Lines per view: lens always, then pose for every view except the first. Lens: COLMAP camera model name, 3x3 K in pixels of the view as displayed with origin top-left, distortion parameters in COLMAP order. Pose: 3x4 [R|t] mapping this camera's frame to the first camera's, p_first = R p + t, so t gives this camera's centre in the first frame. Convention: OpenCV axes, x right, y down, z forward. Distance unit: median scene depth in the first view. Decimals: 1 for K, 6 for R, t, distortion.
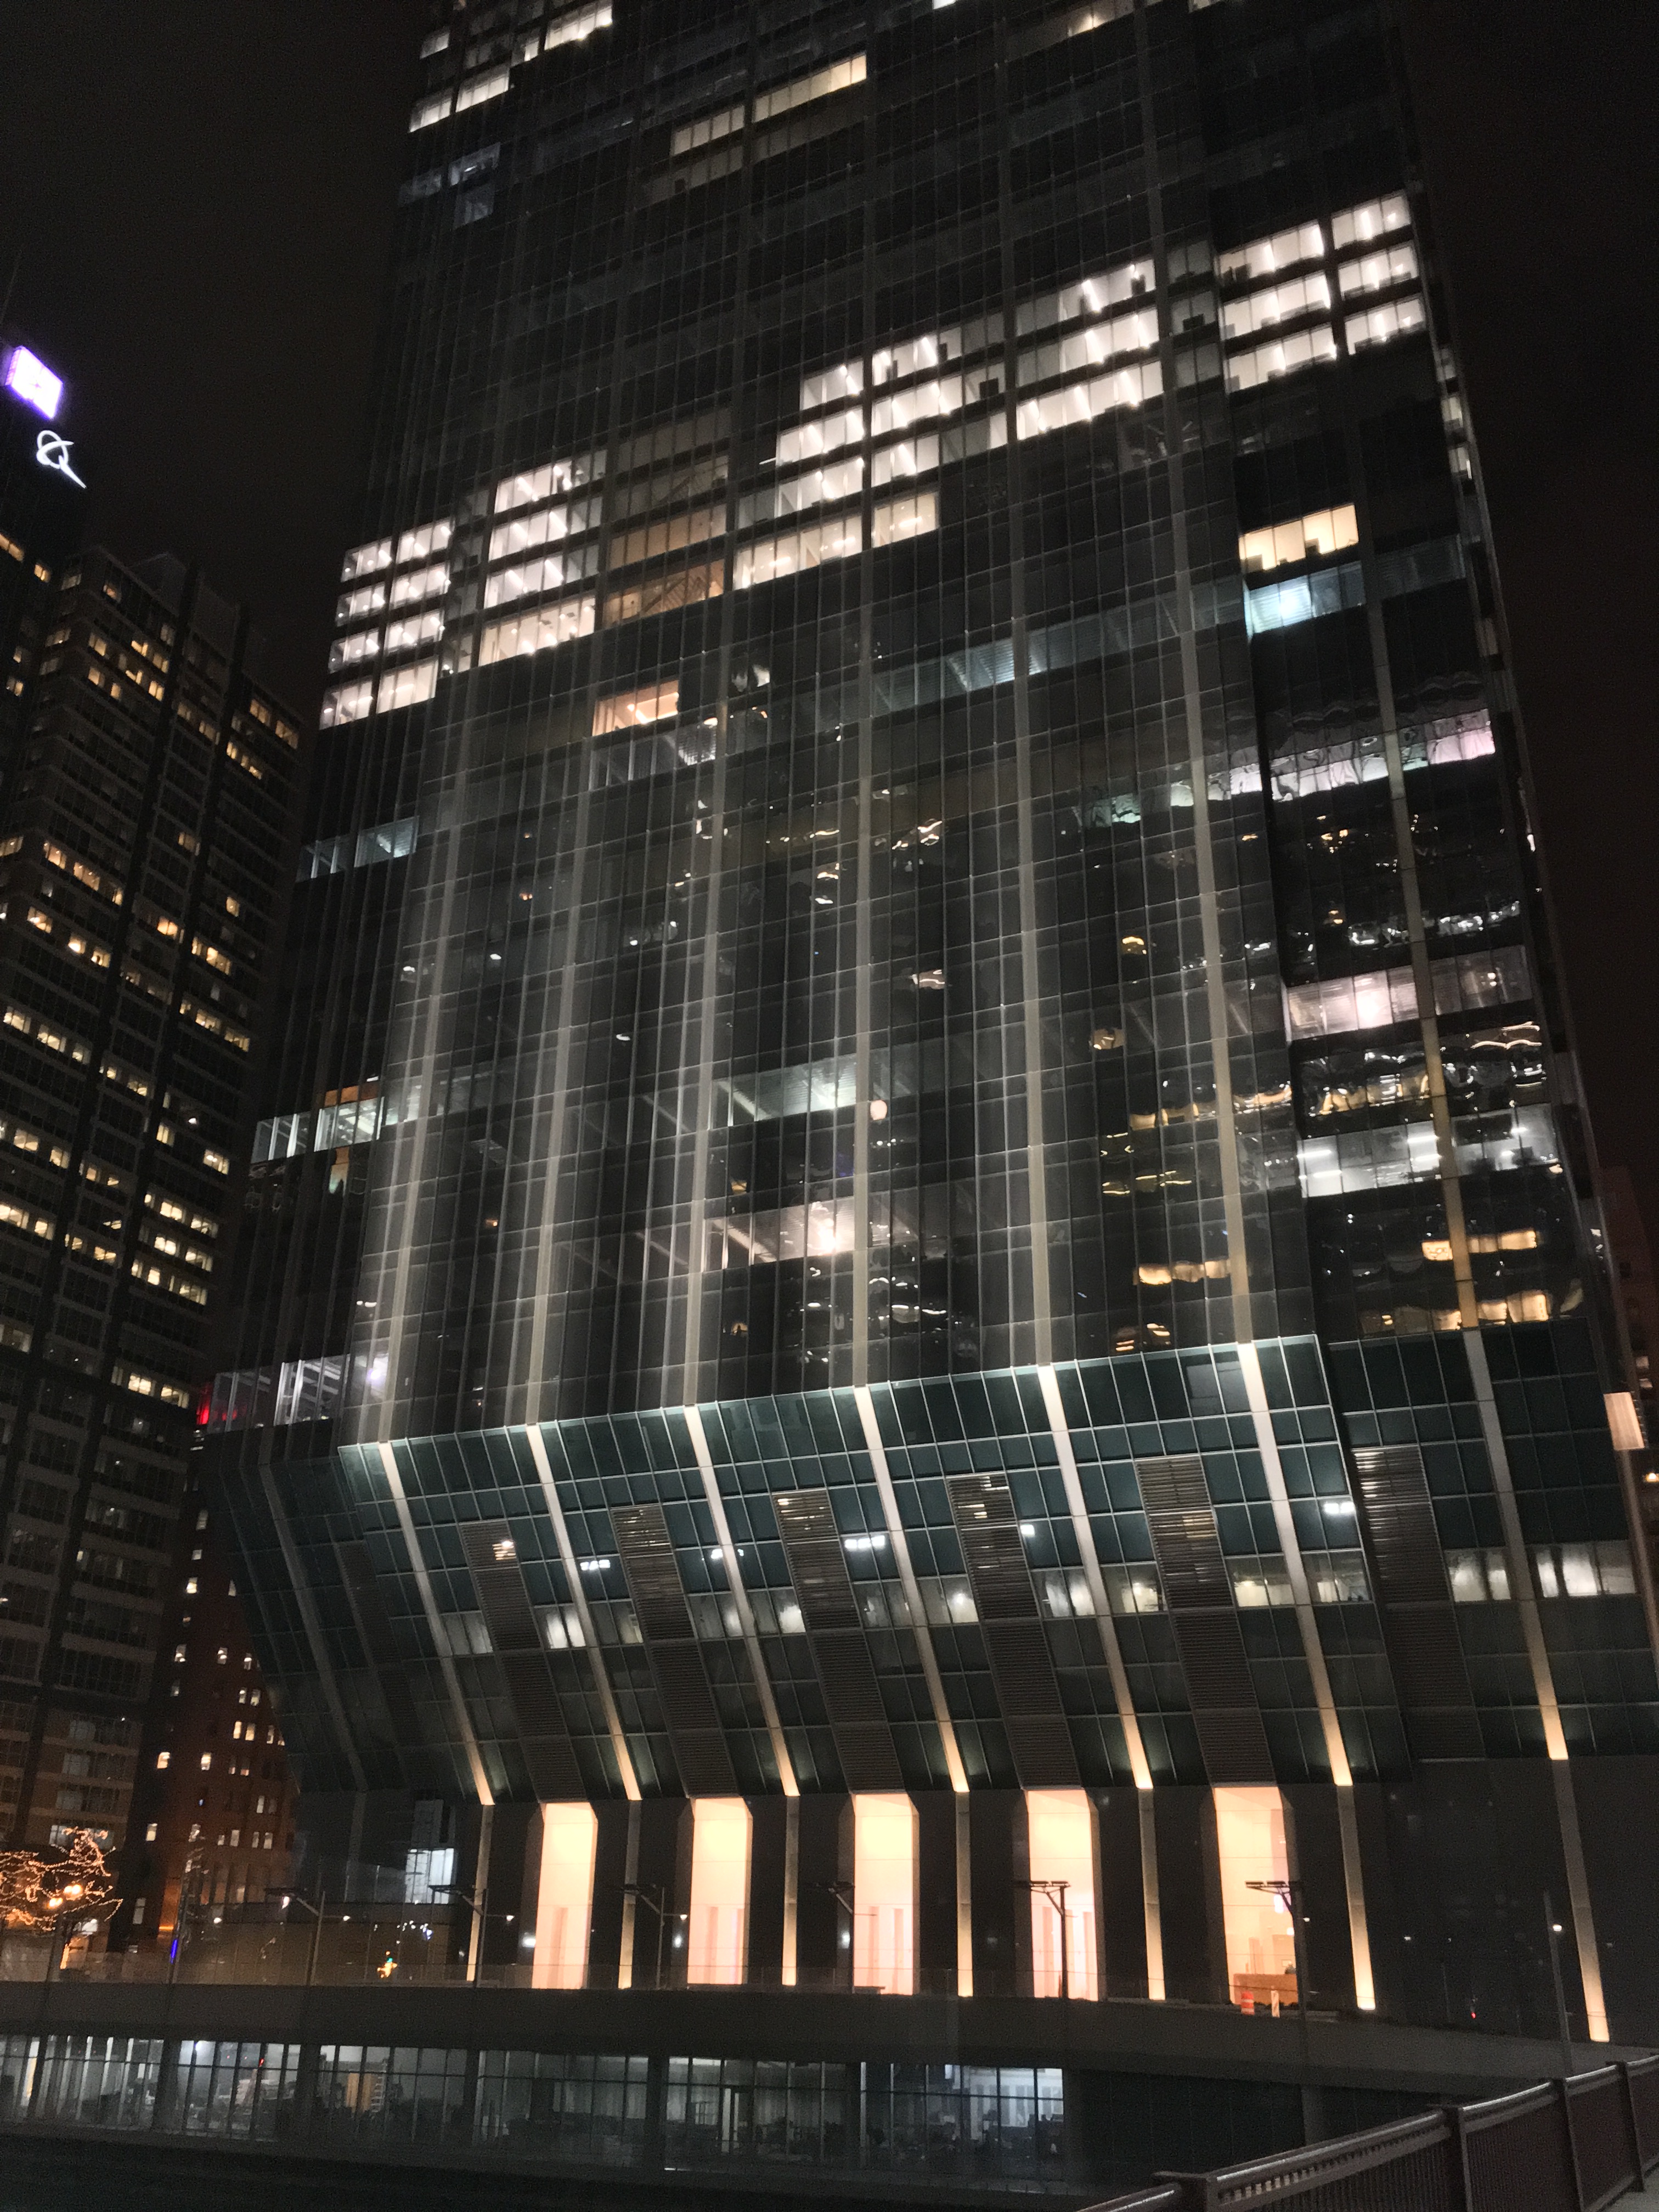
lens RADIAL K [[1859.7, 0, 836.2], [0, 1859.7, 1096.4], [0, 0, 1]] dist [0.075351, -0.088673]
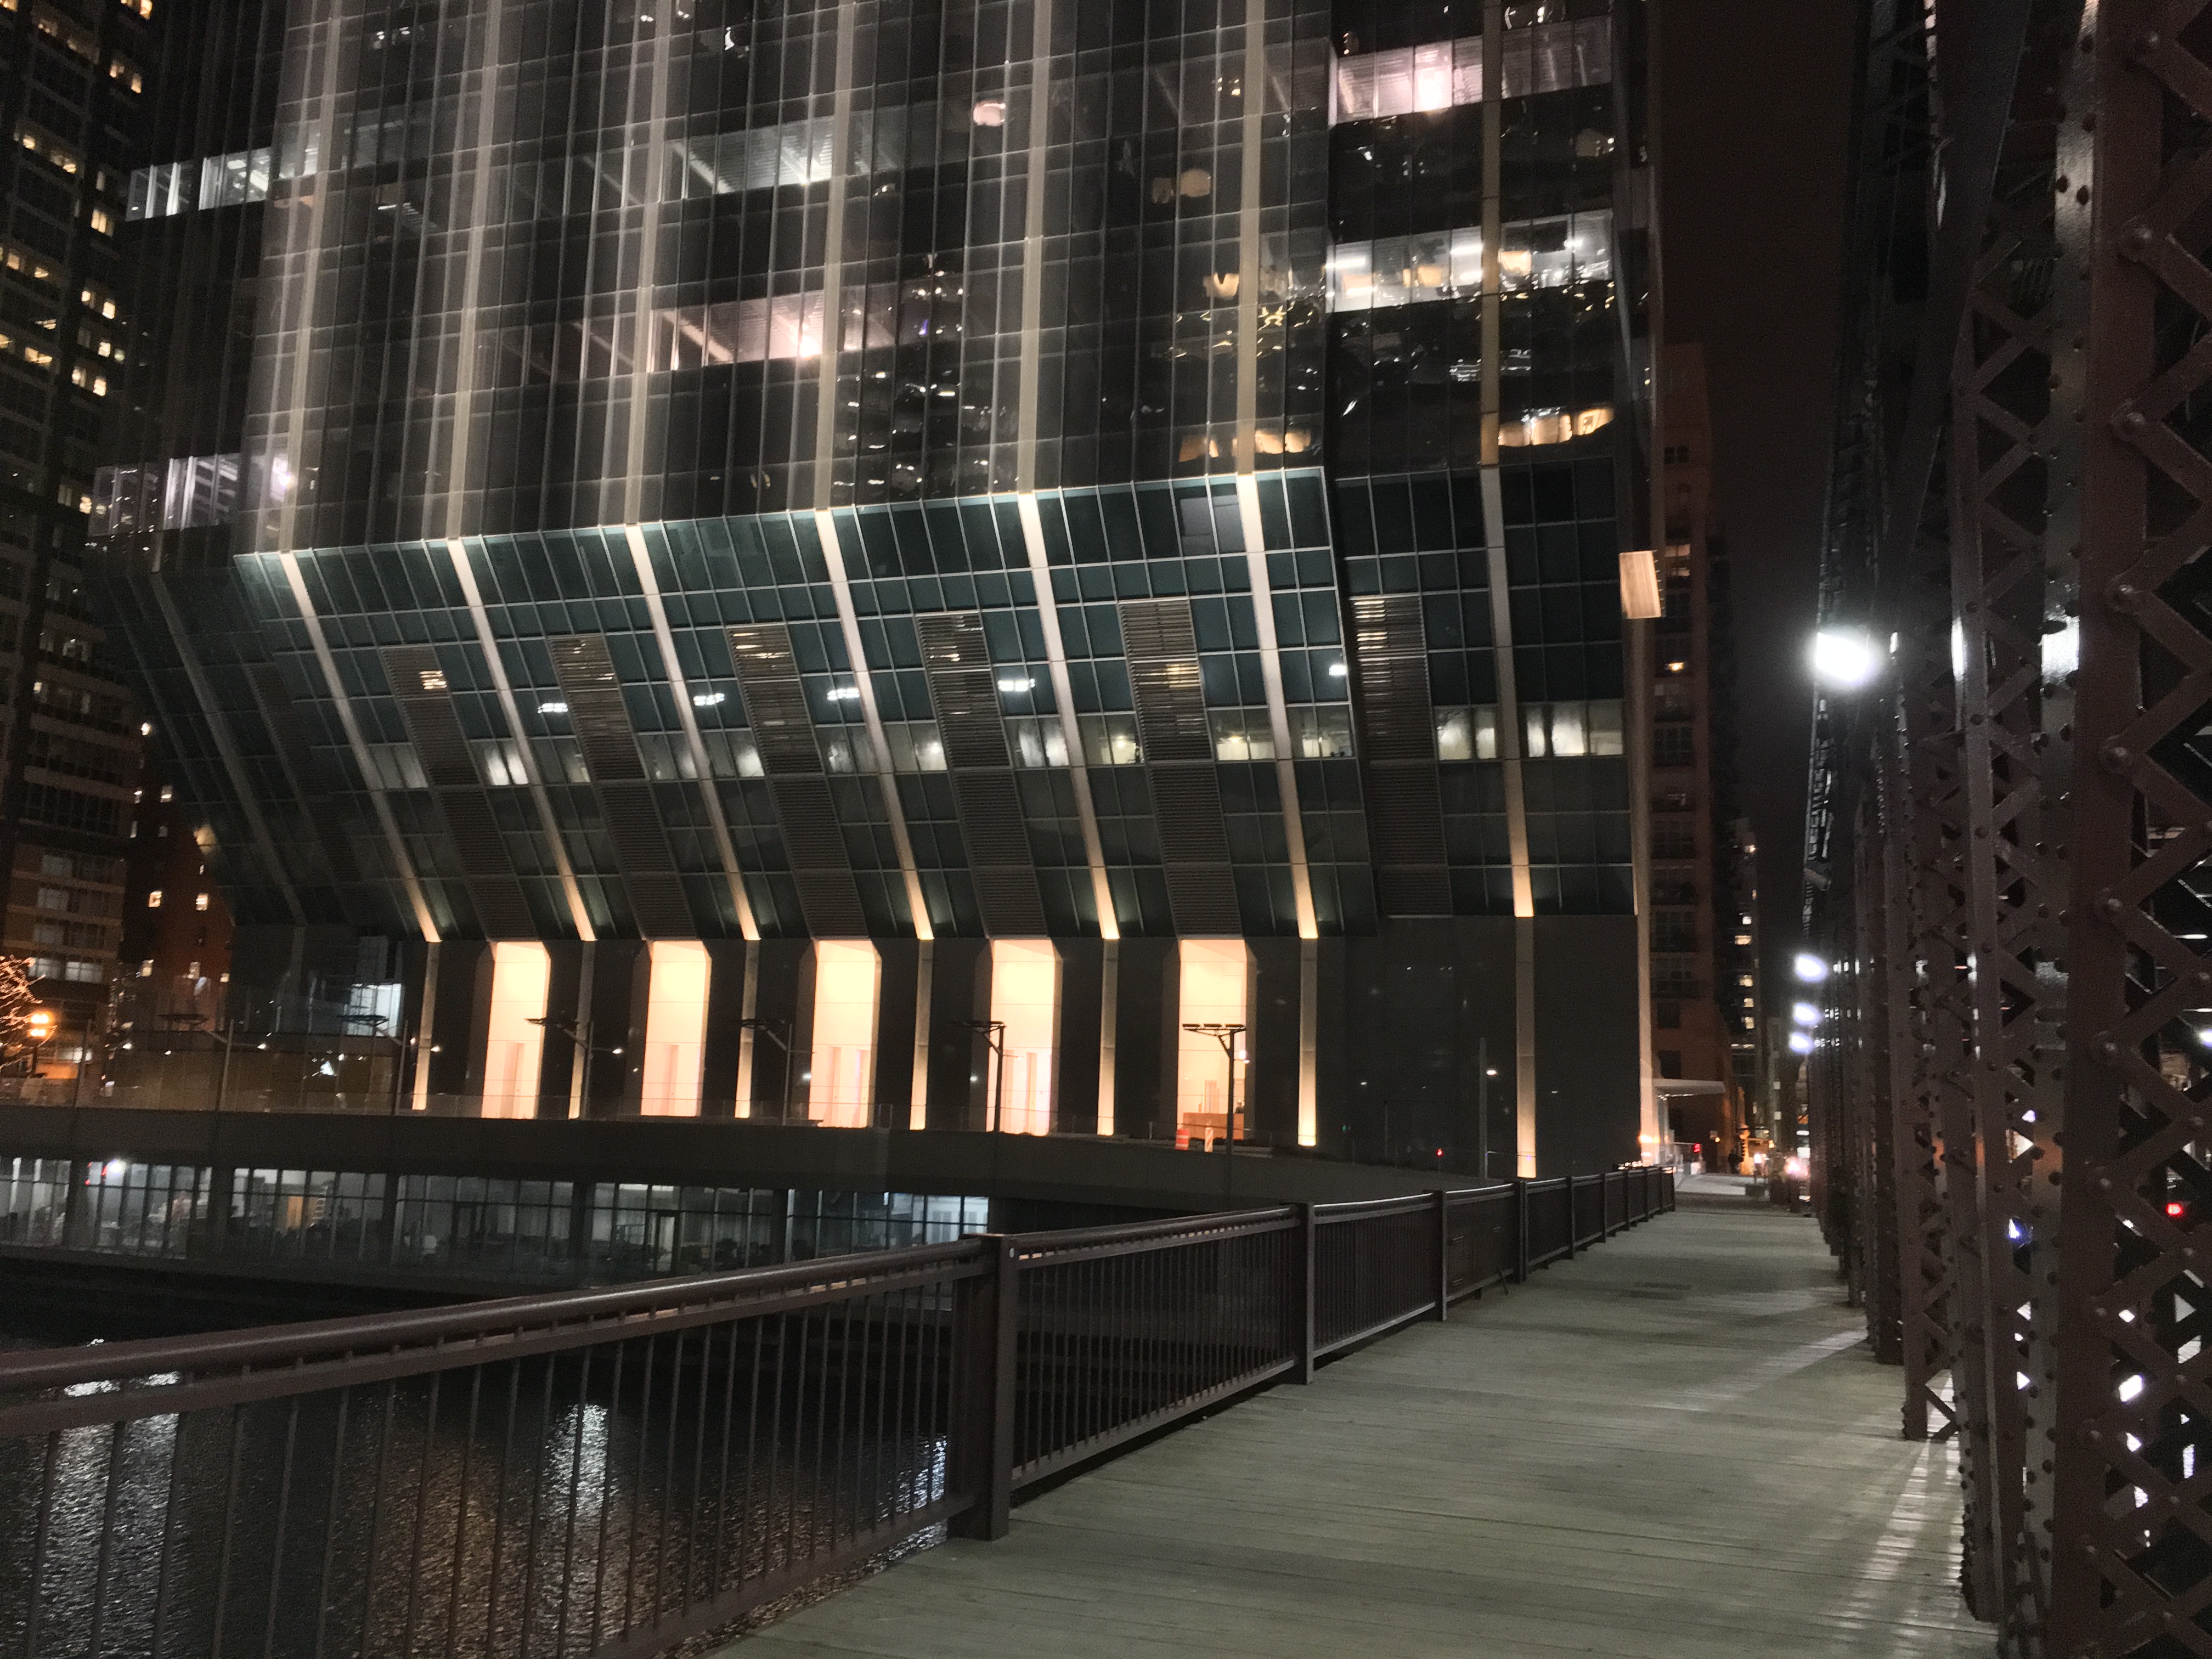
lens RADIAL K [[1859.7, 0, 1113.4], [0, 1859.7, 834.6], [0, 0, 1]] dist [0.075351, -0.088673]
pose [[0.994061, 0.030968, 0.104328, 0.059300], [-0.059256, 0.958111, 0.280200, 0.044169], [-0.091280, -0.284718, 0.954255, 0.091170]]
